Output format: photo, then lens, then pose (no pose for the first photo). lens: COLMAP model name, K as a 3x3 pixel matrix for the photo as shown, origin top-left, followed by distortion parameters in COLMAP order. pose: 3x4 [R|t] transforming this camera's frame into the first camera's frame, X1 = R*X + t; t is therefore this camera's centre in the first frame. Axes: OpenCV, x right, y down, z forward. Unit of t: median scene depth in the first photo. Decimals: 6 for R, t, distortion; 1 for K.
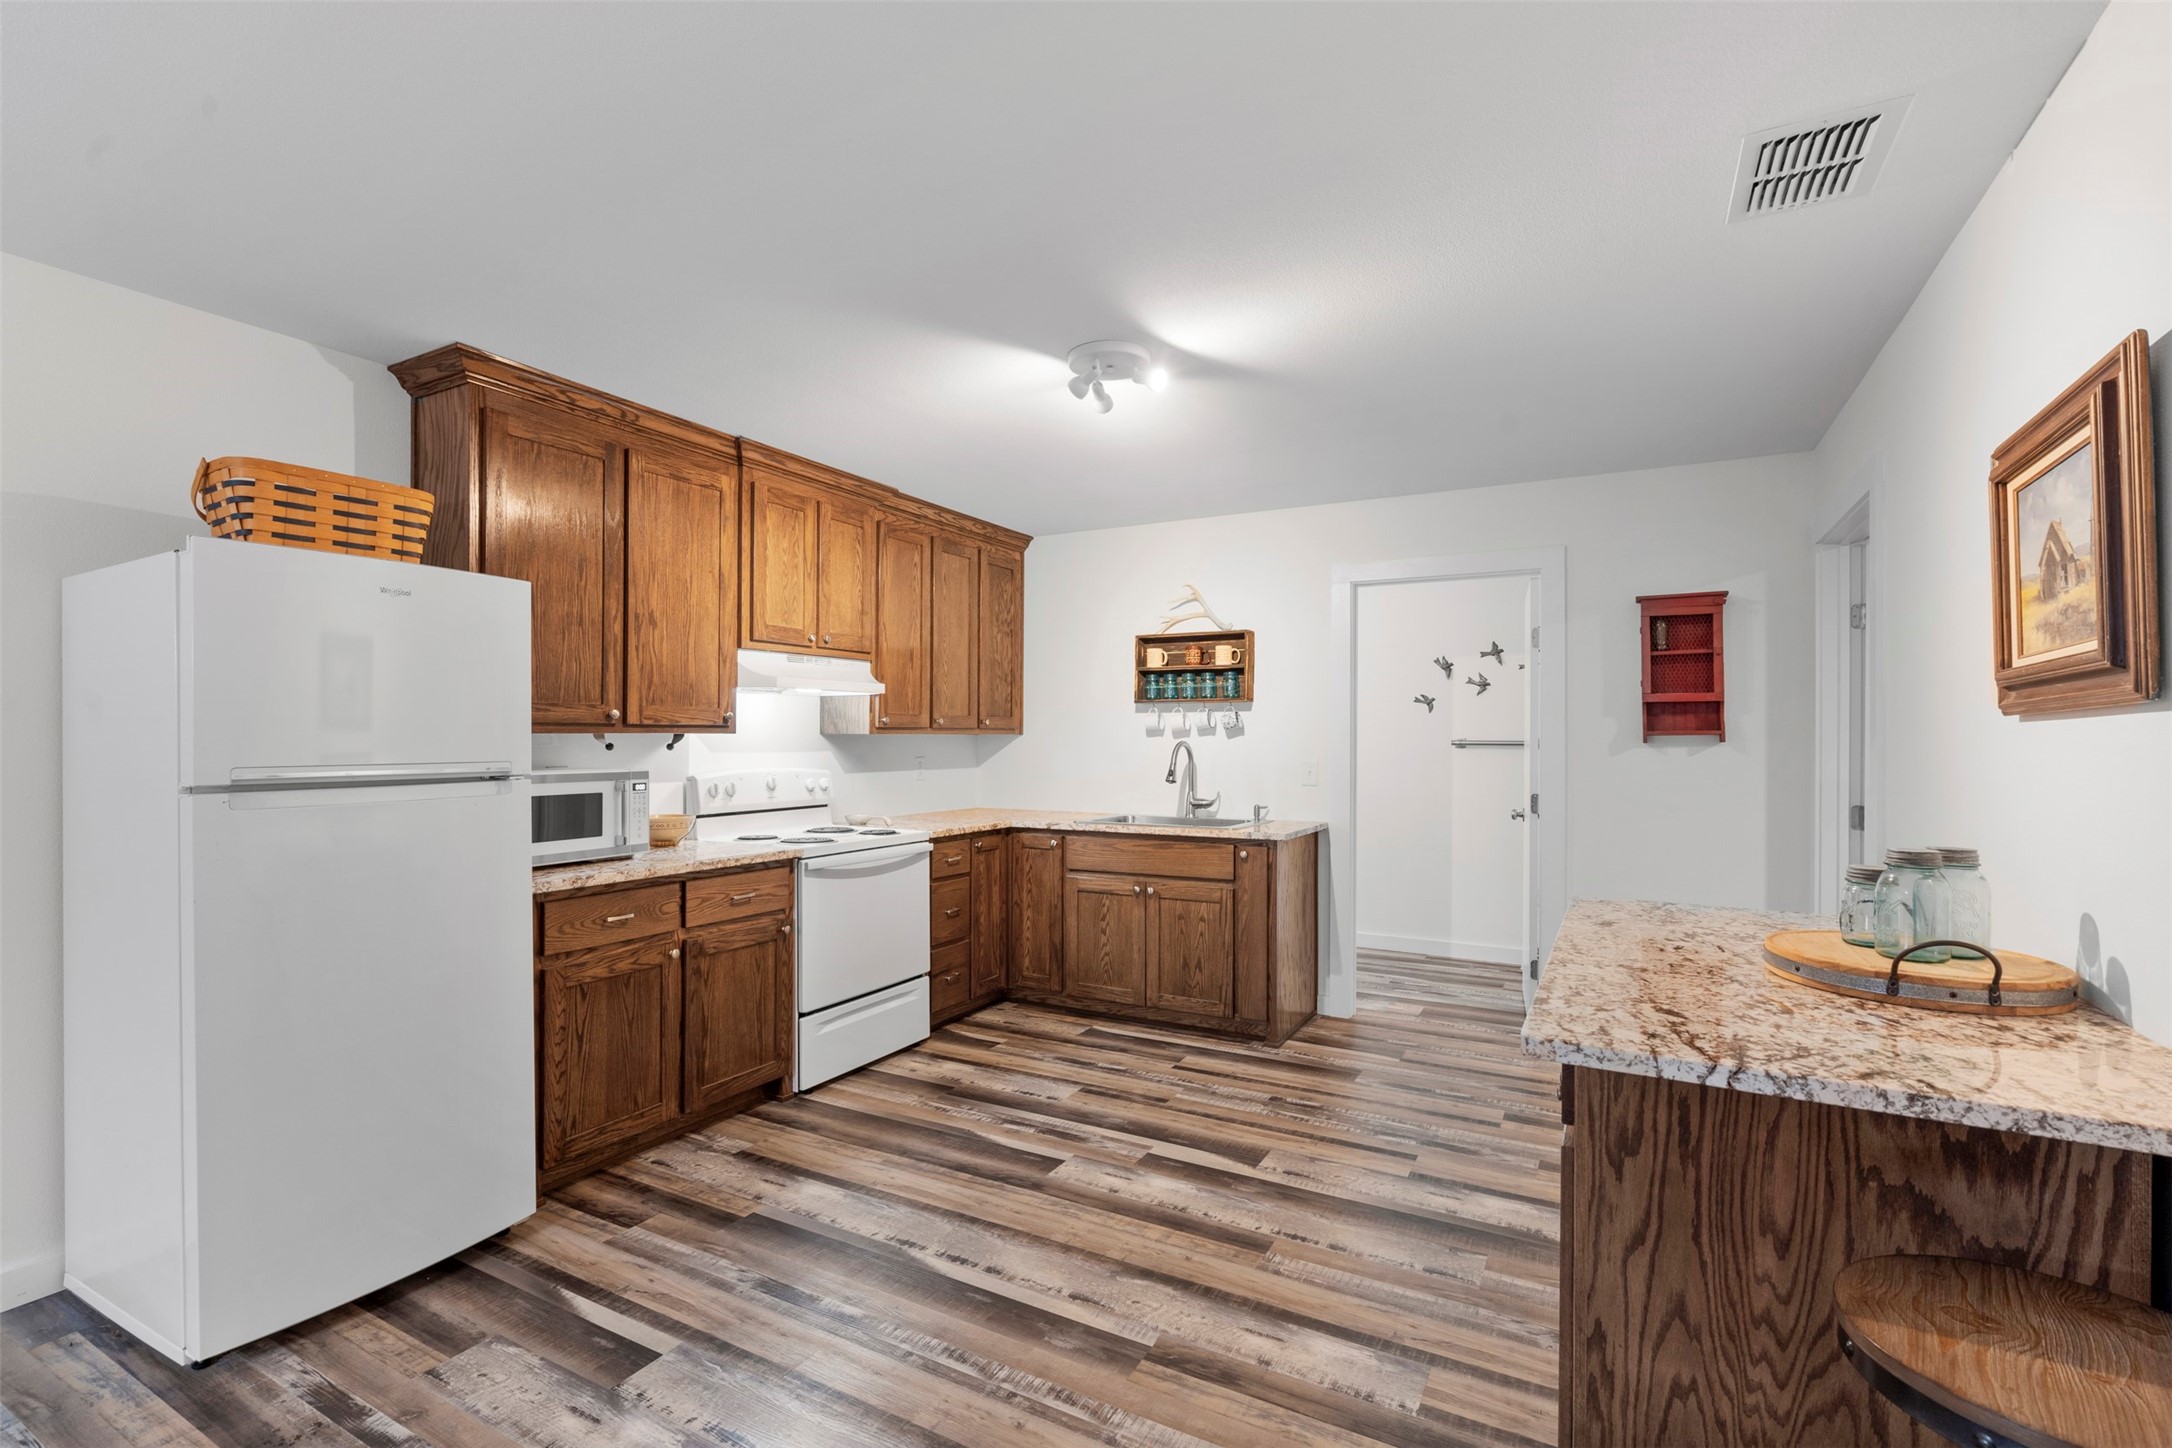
lens RADIAL K [[1000.2, 0, 1074.5], [0, 1000.2, 731.5], [0, 0, 1]] dist [-0.008273, 0.002466]
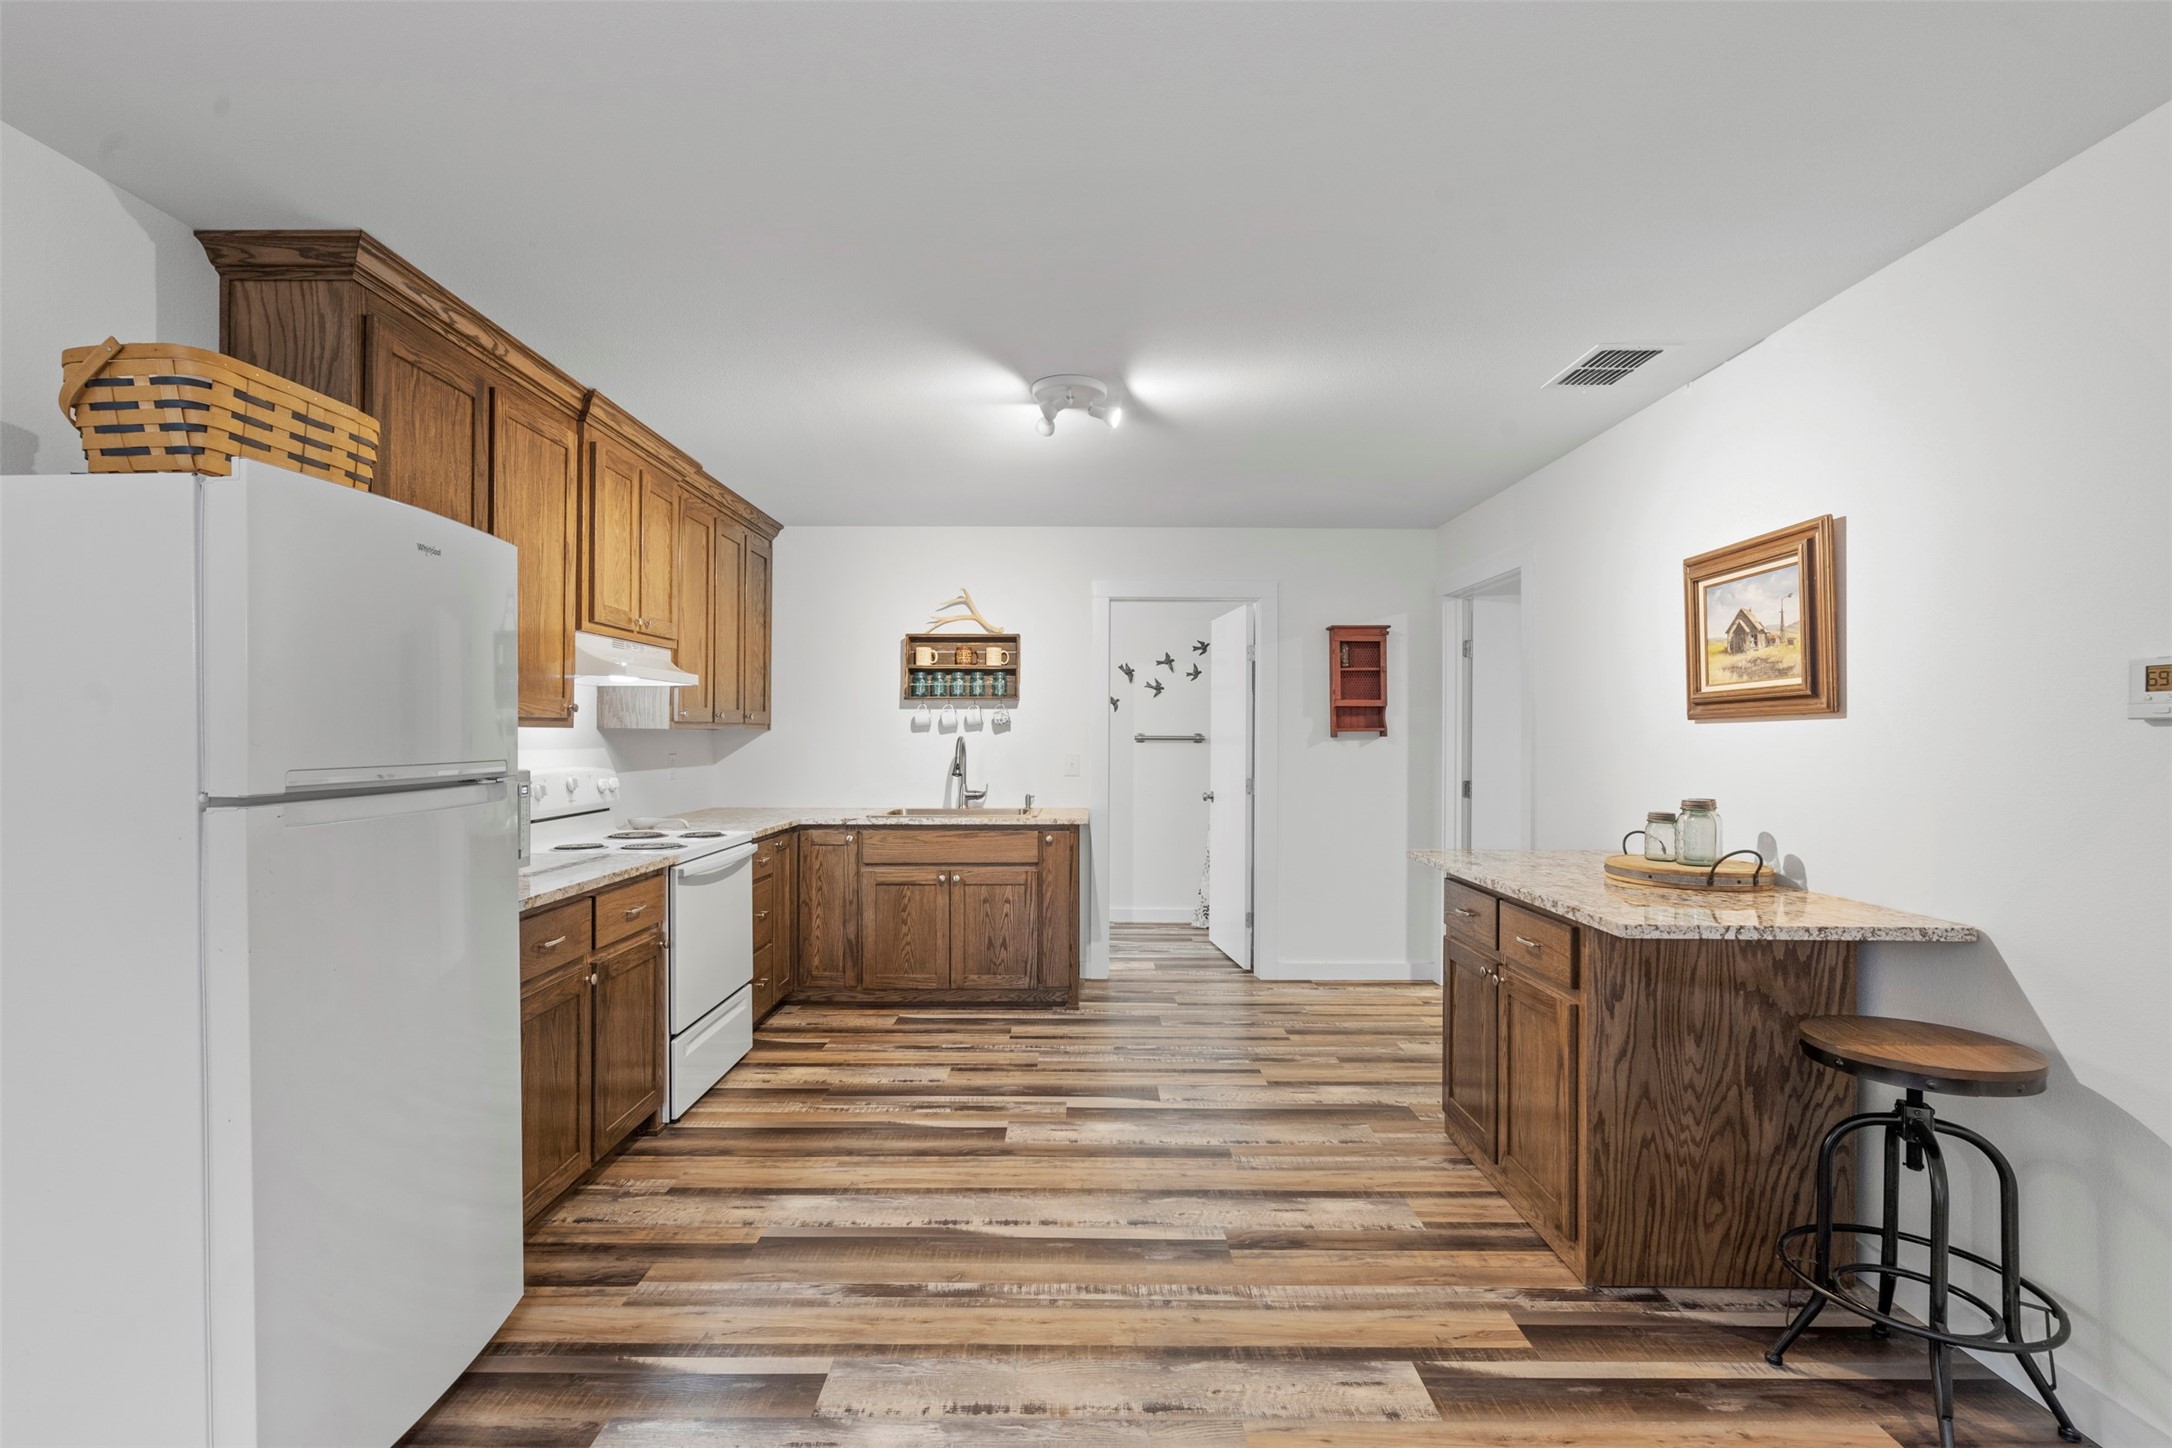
lens RADIAL K [[1000.2, 0, 1075.8], [0, 1000.2, 727.4], [0, 0, 1]] dist [-0.008273, 0.002466]
pose [[0.869128, 0.003823, 0.494572, -0.485077], [-0.003787, 0.999992, -0.001076, 0.001303], [-0.494572, -0.000938, 0.869136, 0.032610]]
